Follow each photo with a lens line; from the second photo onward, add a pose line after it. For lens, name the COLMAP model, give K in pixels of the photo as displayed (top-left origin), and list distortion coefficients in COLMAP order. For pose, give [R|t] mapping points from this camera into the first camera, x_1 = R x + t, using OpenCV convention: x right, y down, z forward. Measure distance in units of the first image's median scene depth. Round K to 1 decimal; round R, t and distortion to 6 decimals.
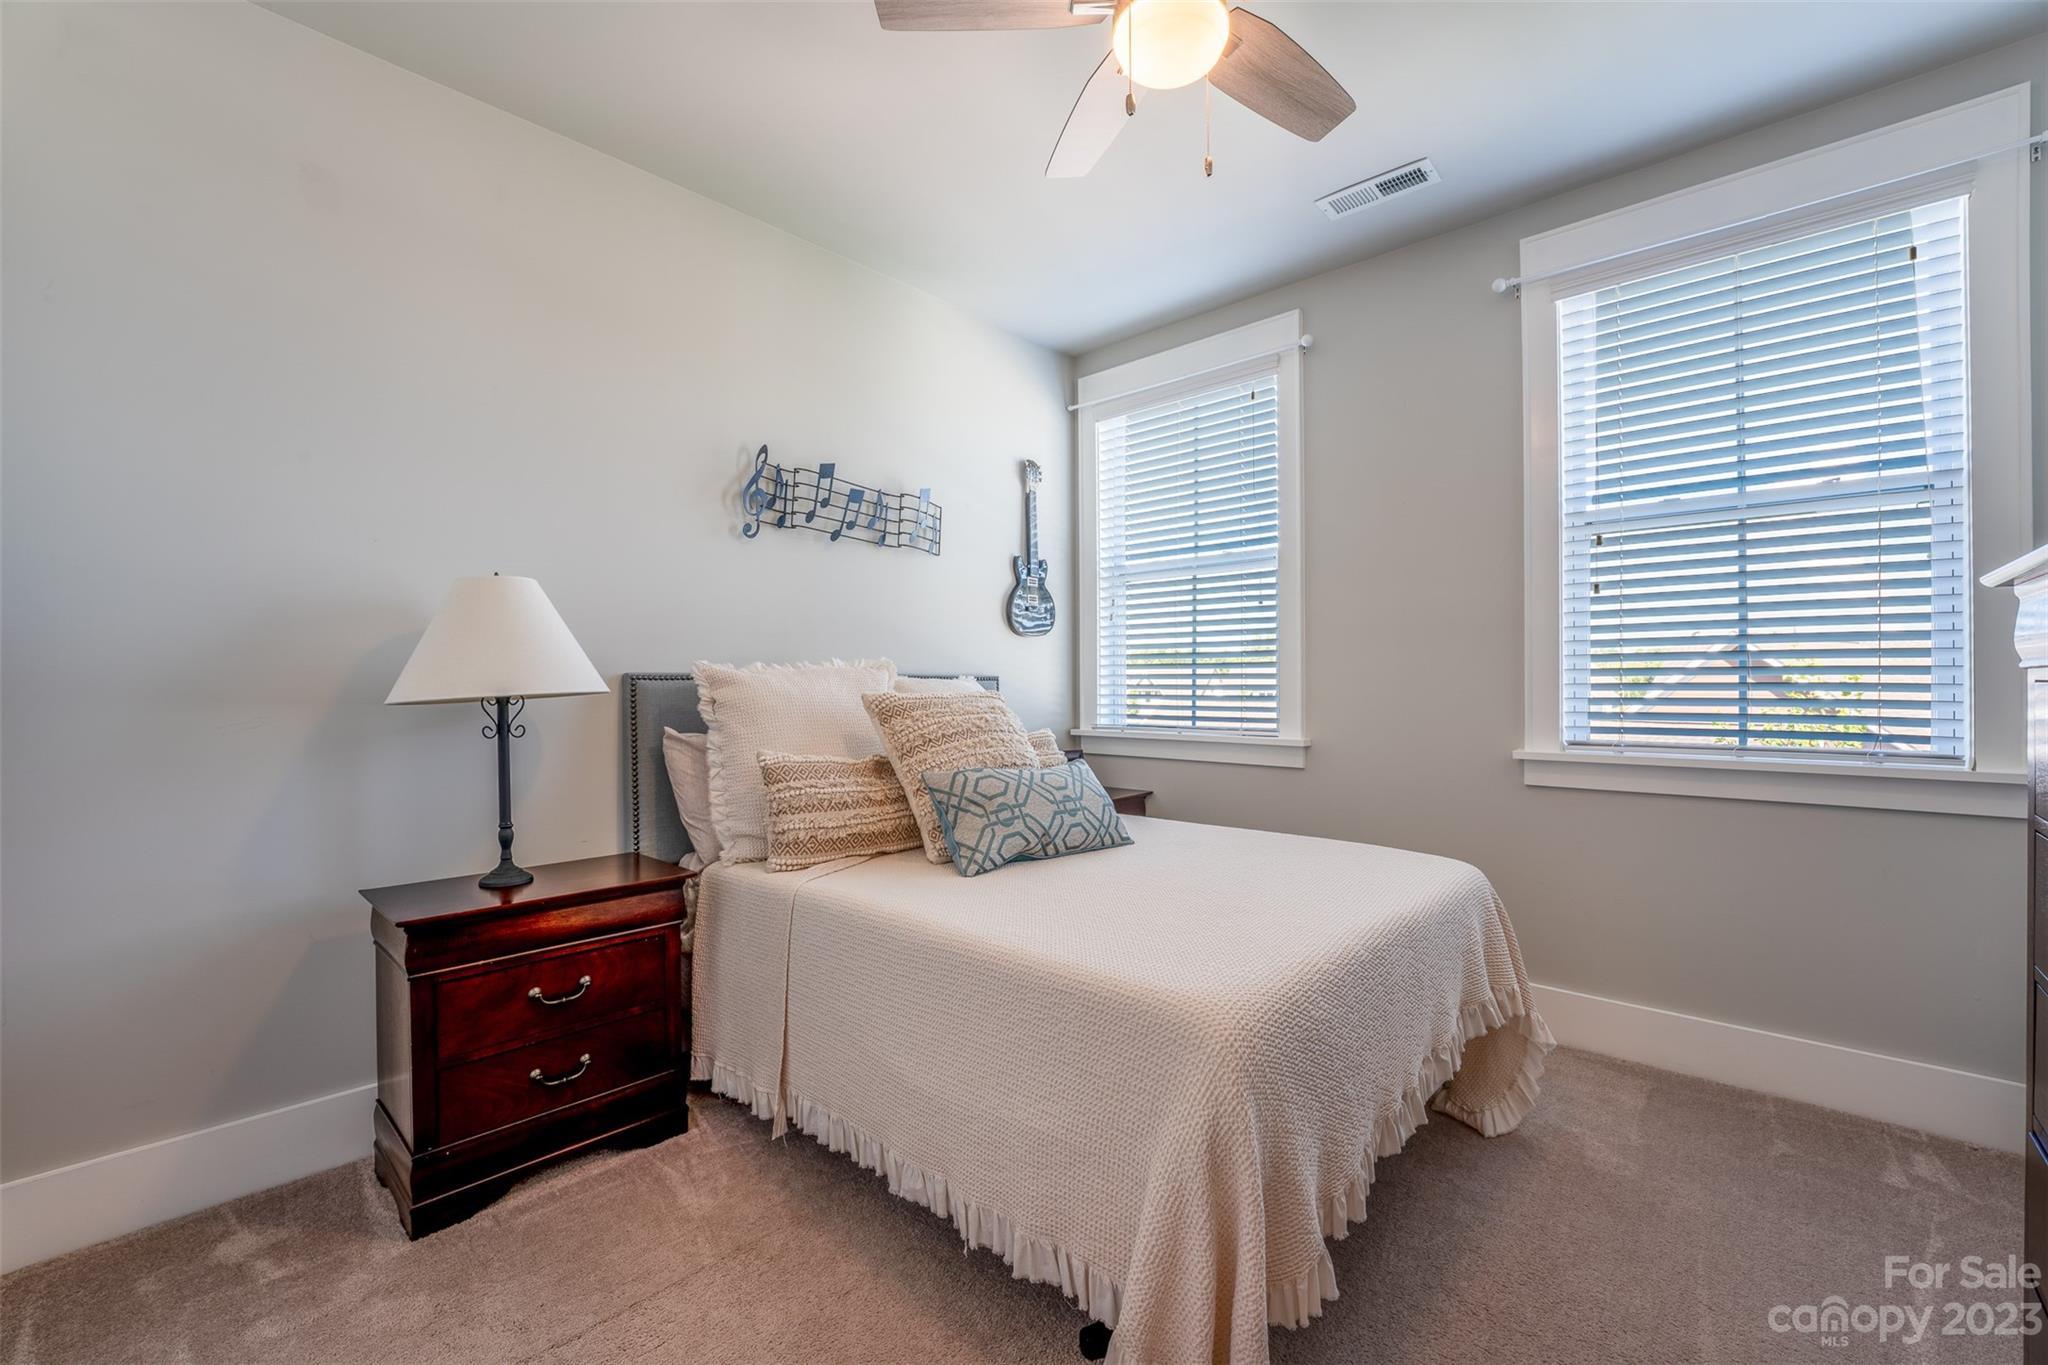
lens RADIAL K [[832.1, 0, 1018.2], [0, 832.1, 683.4], [0, 0, 1]] dist [-0.023429, -0.000029]
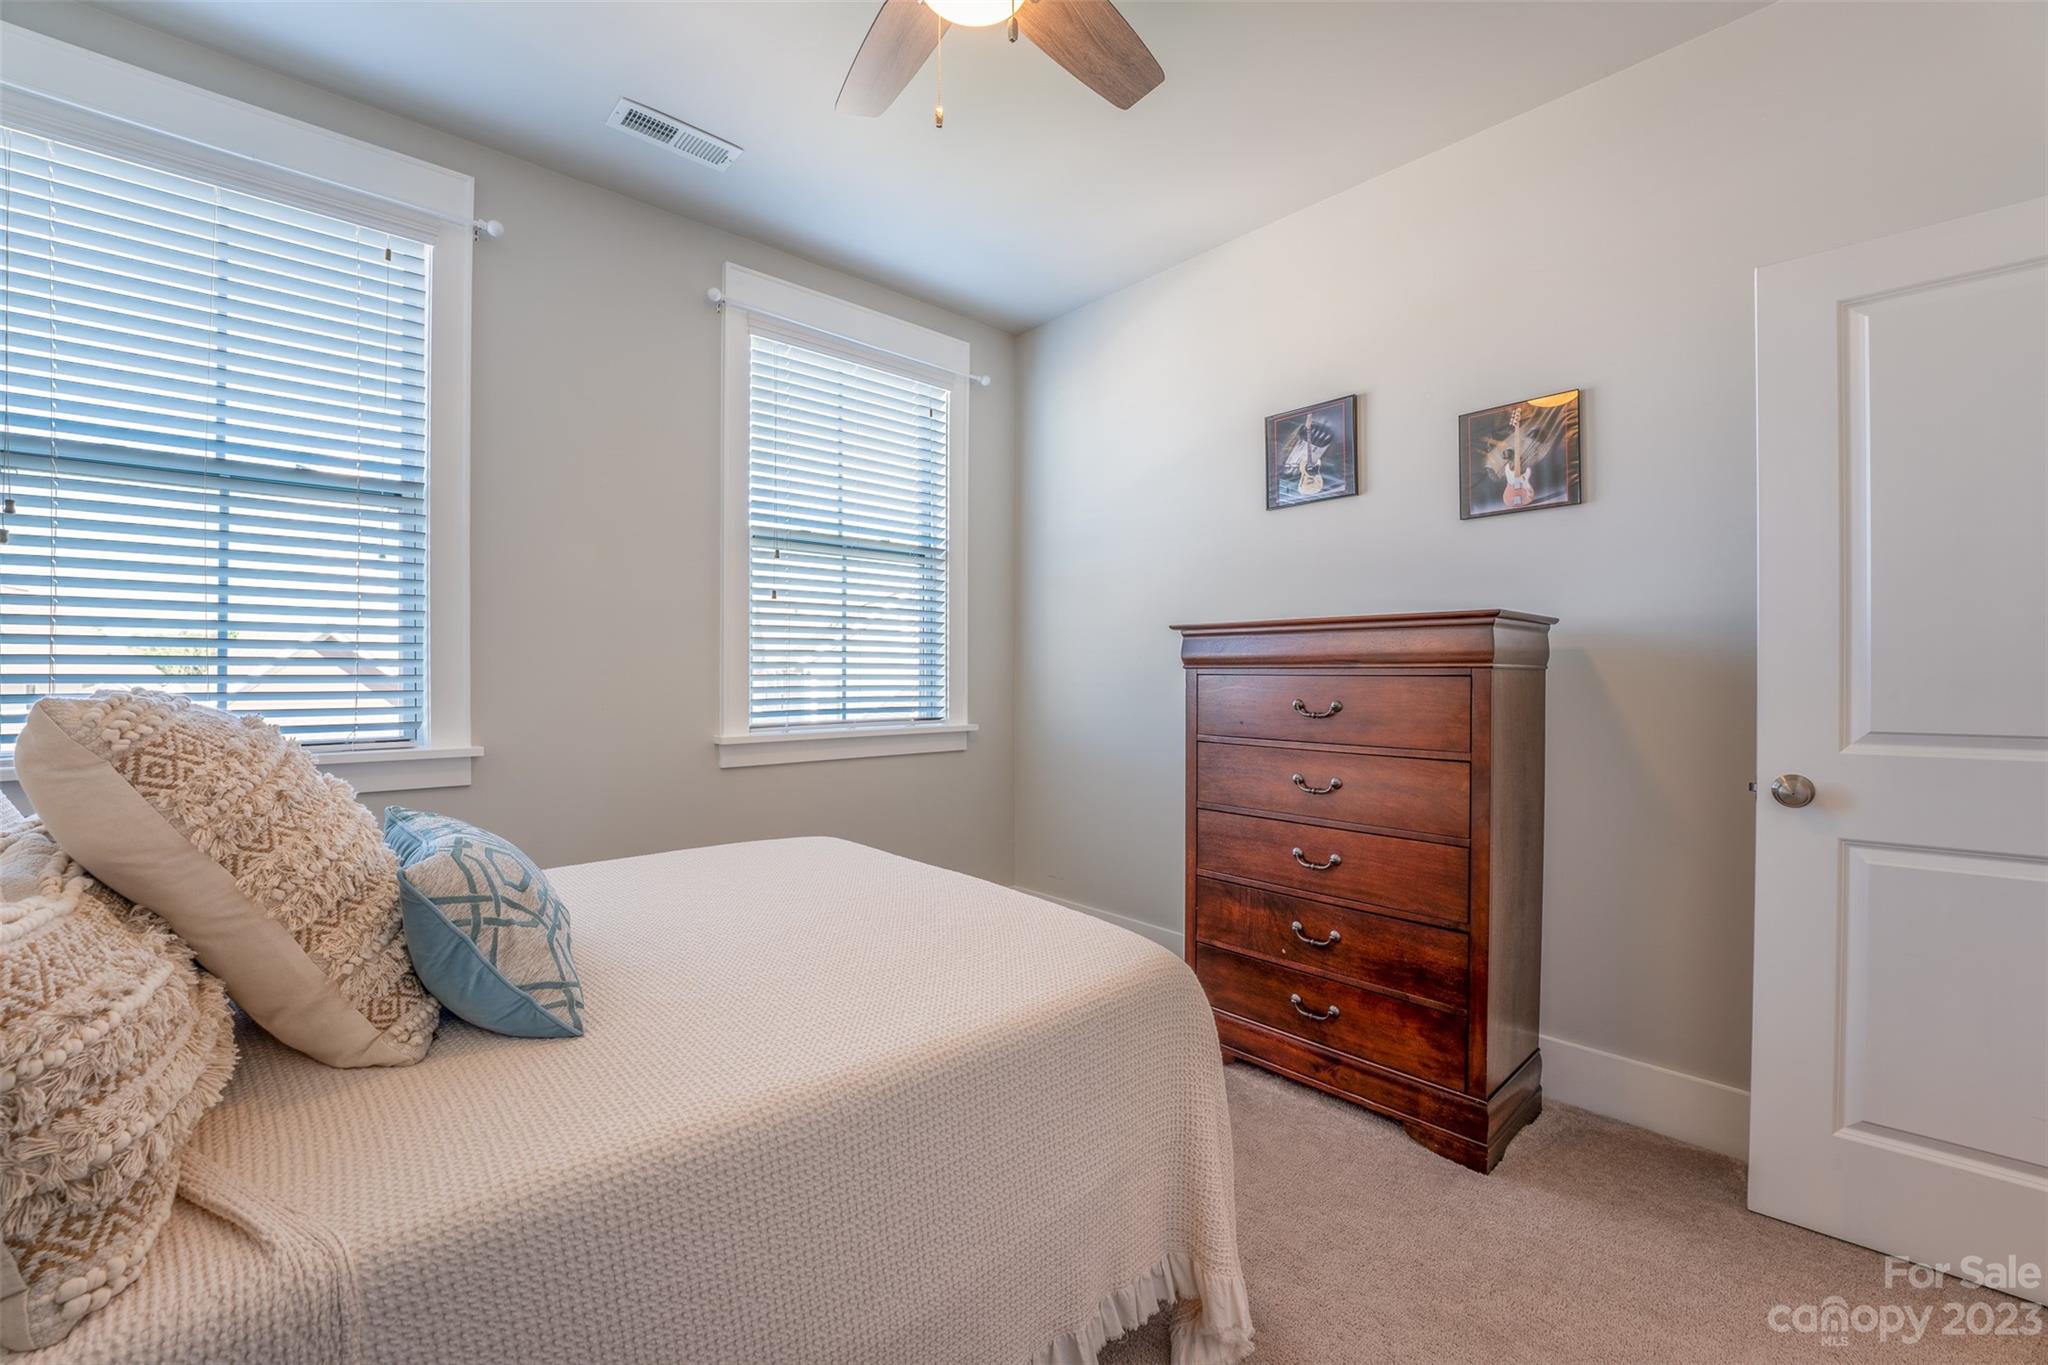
lens RADIAL K [[832.1, 0, 1018.2], [0, 832.1, 683.4], [0, 0, 1]] dist [-0.023429, -0.000029]
pose [[0.076095, -0.009518, 0.997055, -0.365993], [-0.001907, 0.999951, 0.009692, 0.000899], [-0.997099, -0.002639, 0.076073, 0.439363]]
